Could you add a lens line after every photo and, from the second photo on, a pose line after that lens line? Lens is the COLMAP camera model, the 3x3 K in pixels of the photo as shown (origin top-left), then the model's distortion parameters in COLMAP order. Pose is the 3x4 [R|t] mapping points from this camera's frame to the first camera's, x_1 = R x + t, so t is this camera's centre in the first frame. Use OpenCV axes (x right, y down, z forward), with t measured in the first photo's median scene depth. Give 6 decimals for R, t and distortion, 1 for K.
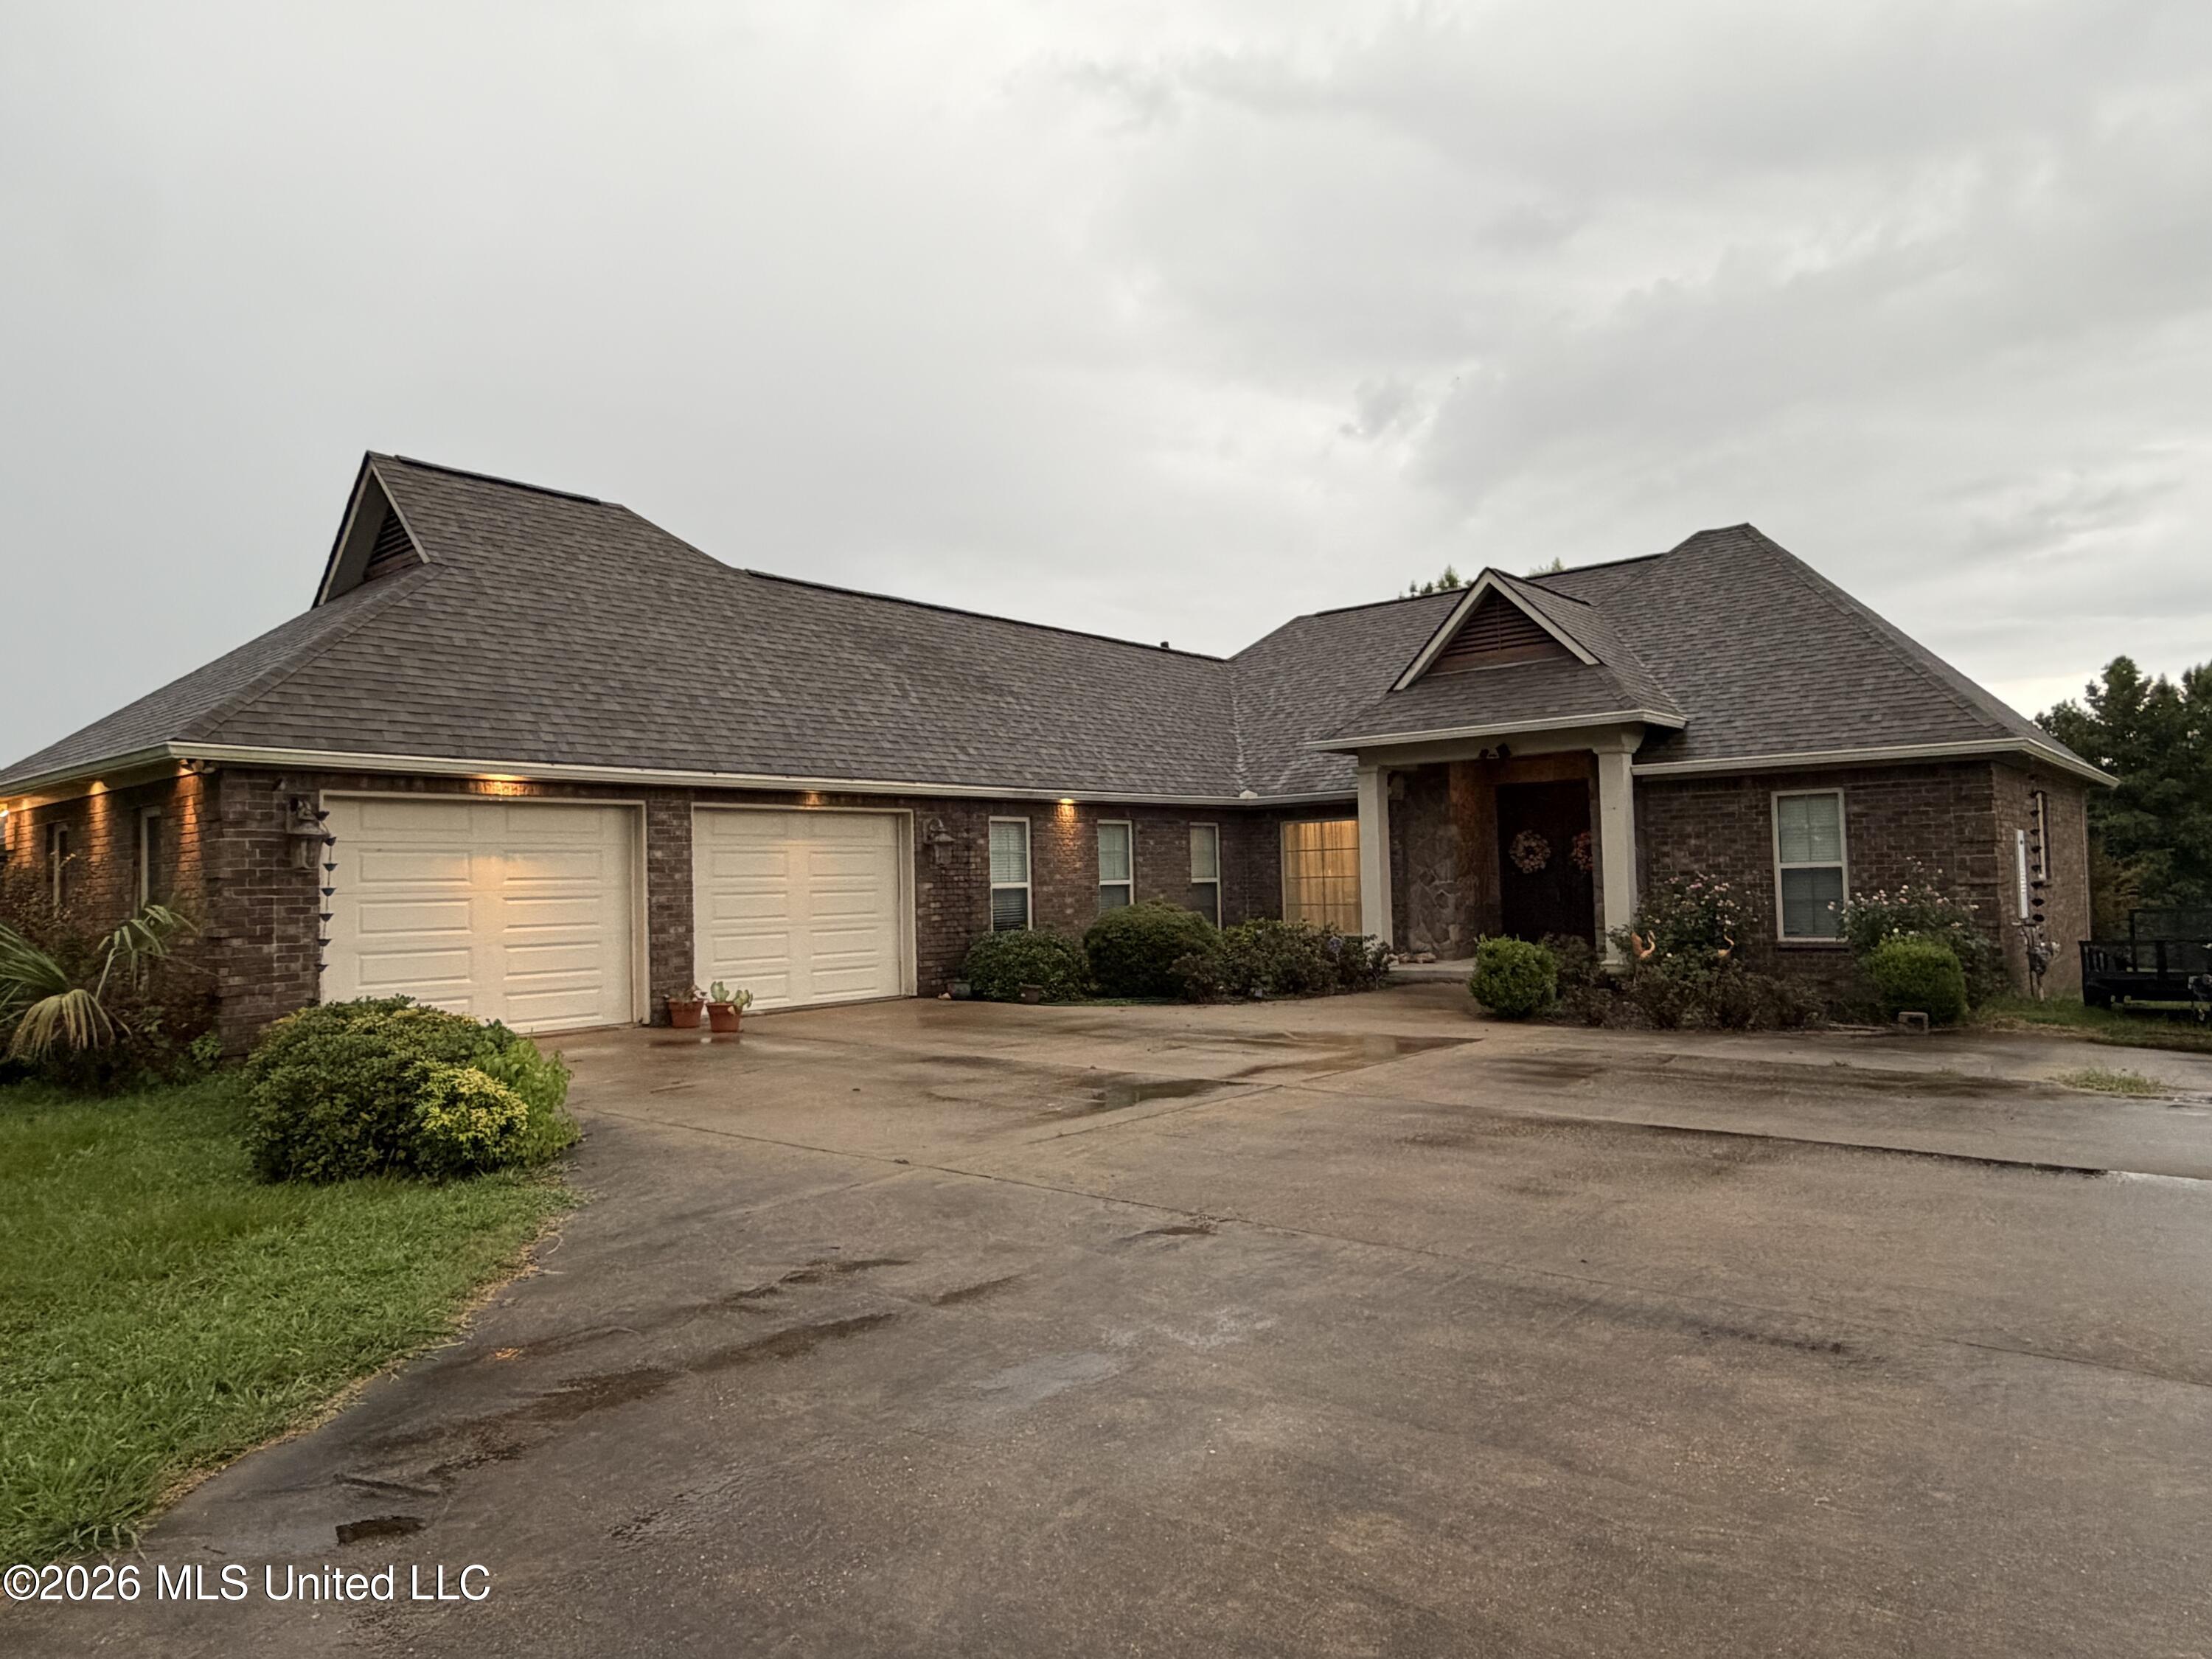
lens RADIAL K [[1374.1, 0, 1115.6], [0, 1374.1, 833.2], [0, 0, 1]] dist [-0.003387, 0.000726]
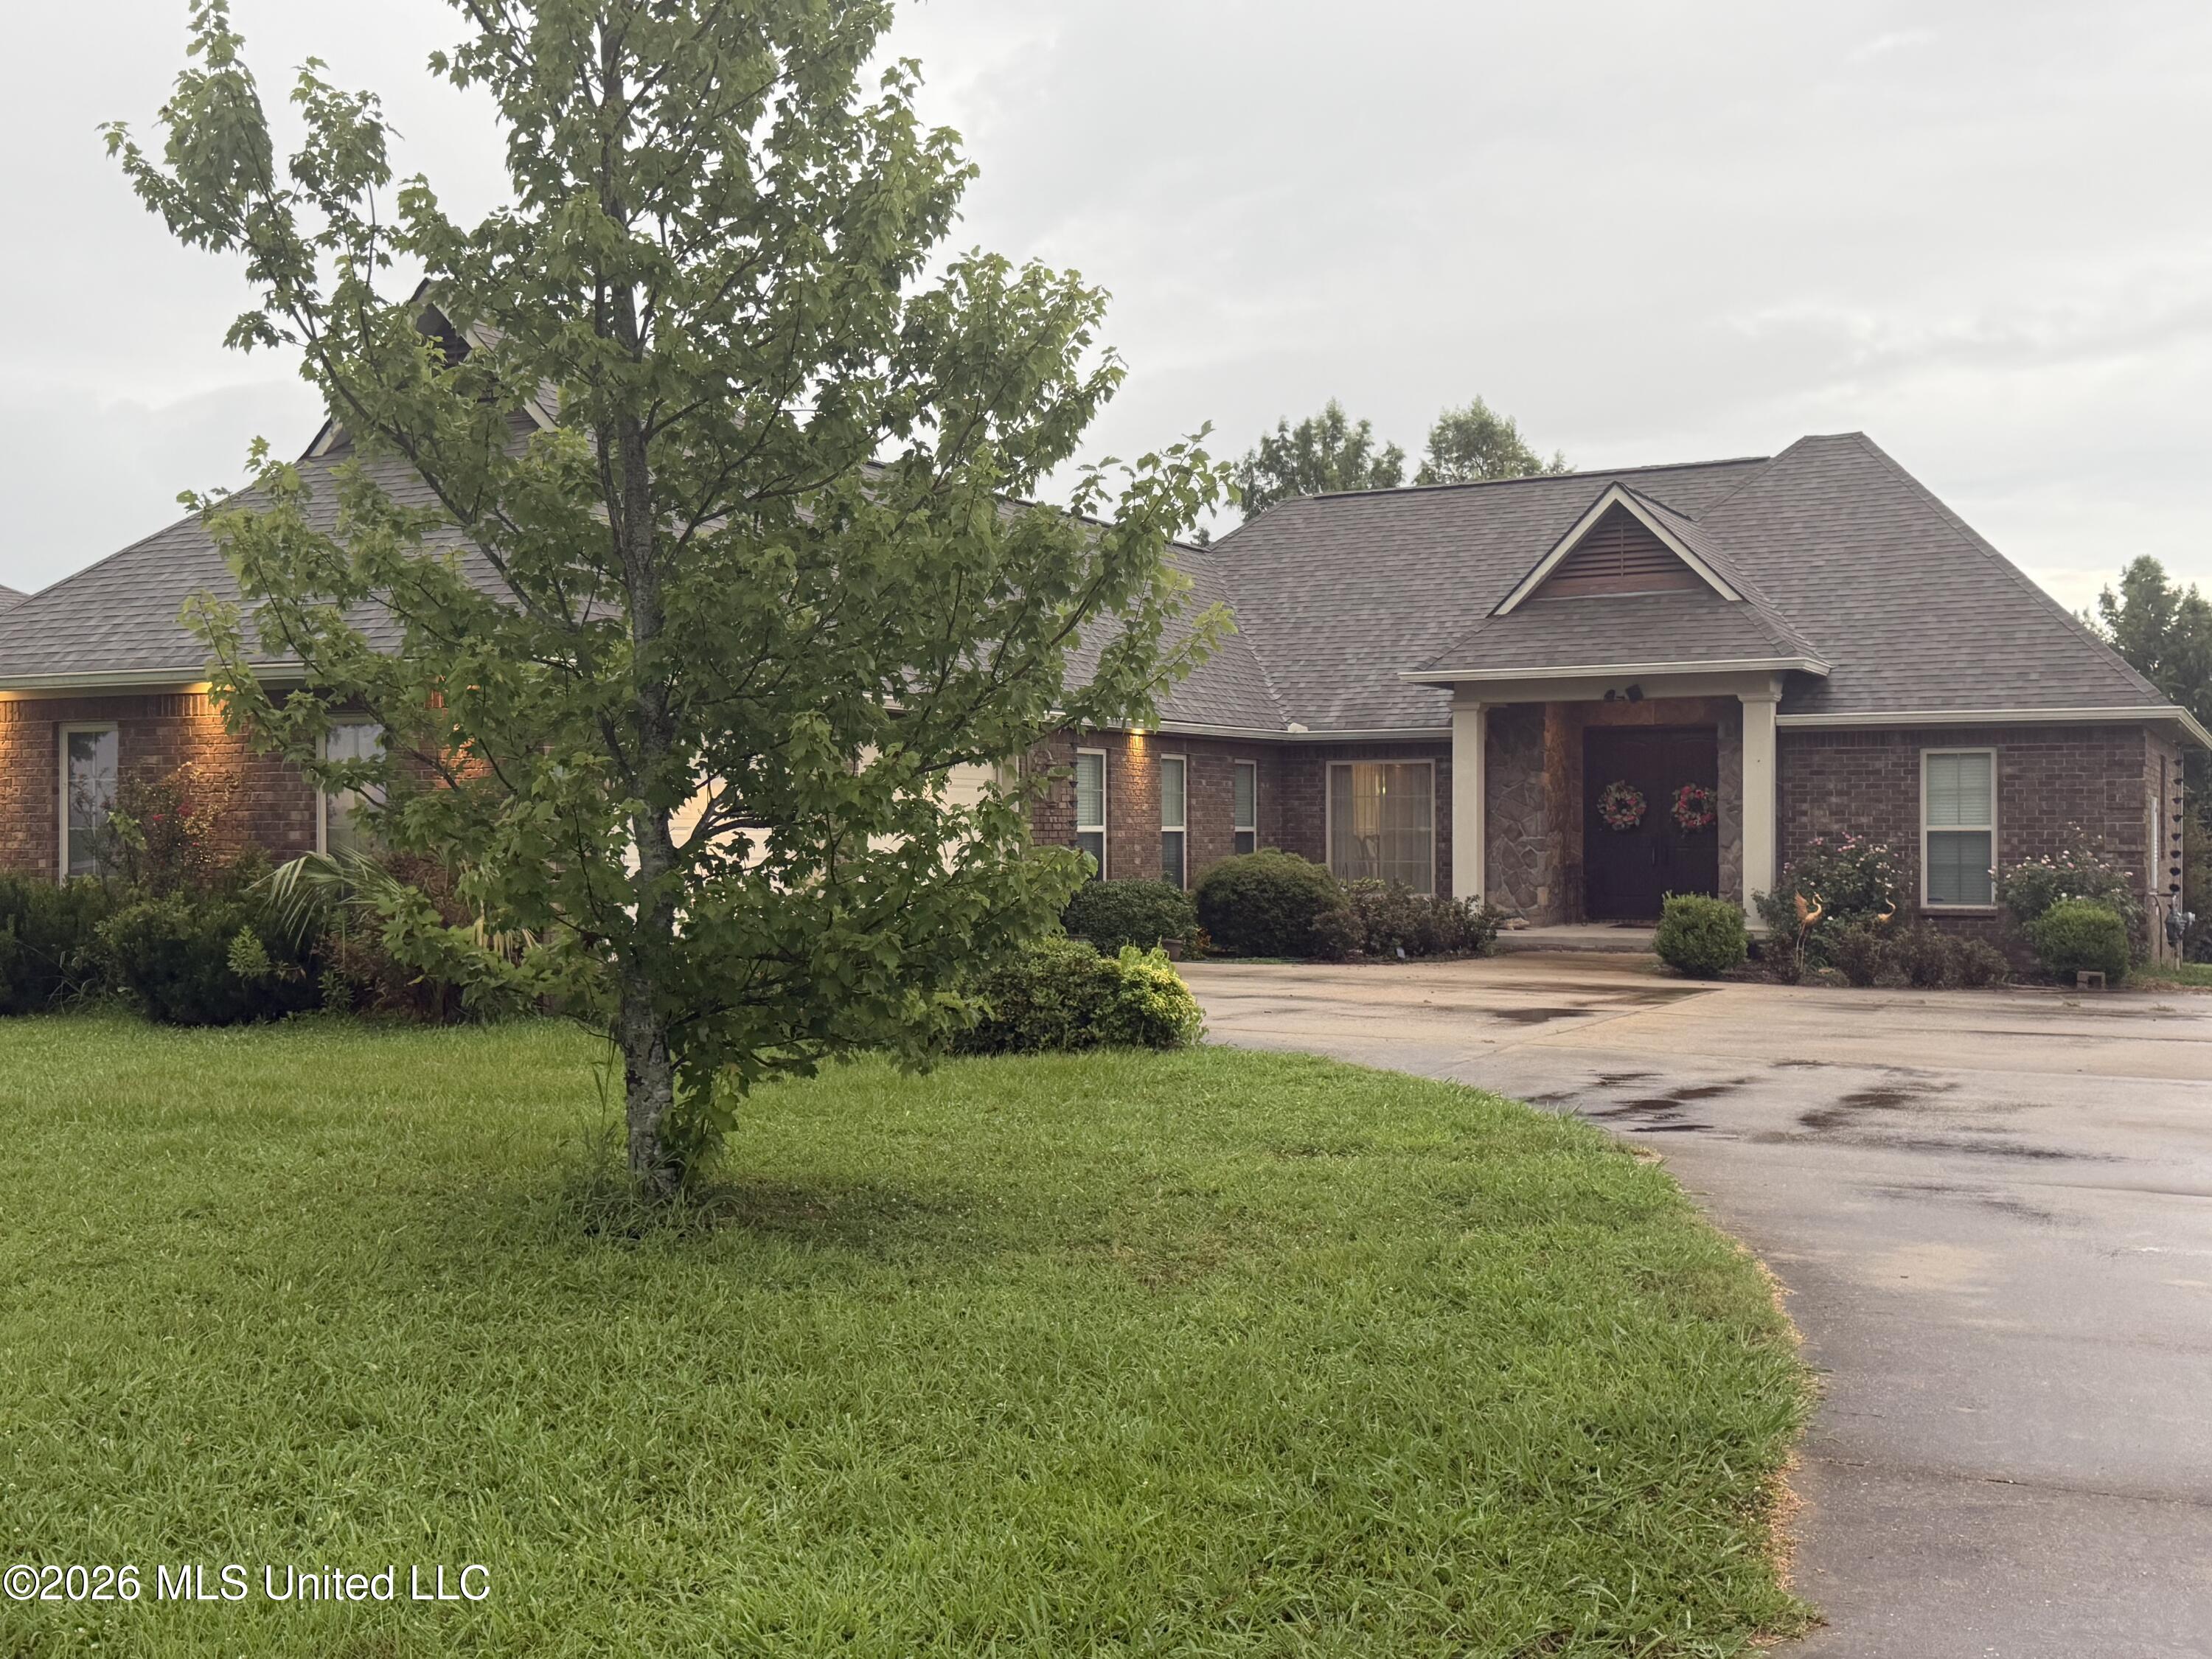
lens RADIAL K [[2353.1, 0, 1106.0], [0, 2353.1, 829.5], [0, 0, 1]] dist [0.309339, -0.760797]
pose [[0.967935, 0.024422, 0.250010, -0.456229], [-0.032317, 0.999099, 0.027522, -0.002478], [-0.249113, -0.034719, 0.967852, -0.443306]]
